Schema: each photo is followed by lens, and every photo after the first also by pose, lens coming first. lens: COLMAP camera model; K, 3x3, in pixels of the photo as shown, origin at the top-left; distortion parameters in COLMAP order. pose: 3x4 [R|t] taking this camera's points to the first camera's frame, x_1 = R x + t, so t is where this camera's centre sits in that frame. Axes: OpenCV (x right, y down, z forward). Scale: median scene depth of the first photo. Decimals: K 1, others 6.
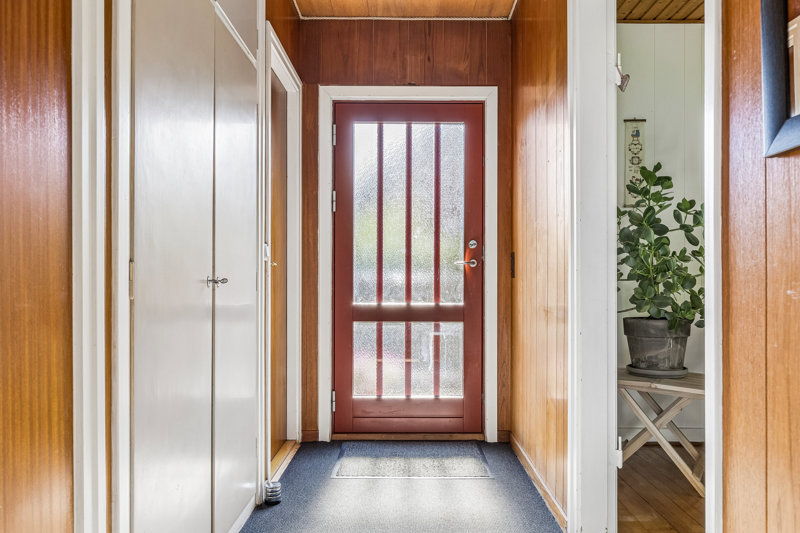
lens RADIAL K [[541.1, 0, 396.6], [0, 541.1, 275.1], [0, 0, 1]] dist [-0.010846, -0.002213]
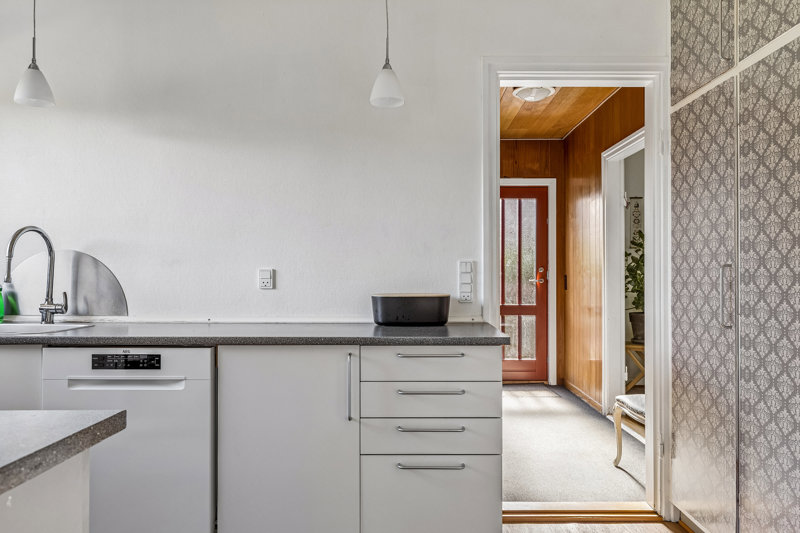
lens RADIAL K [[541.1, 0, 403.8], [0, 541.1, 263.3], [0, 0, 1]] dist [-0.010846, -0.002213]
pose [[0.999971, 0.004484, -0.006178, -0.286173], [-0.004603, 0.999800, -0.019455, -0.042852], [0.006089, 0.019483, 0.999792, -0.721792]]
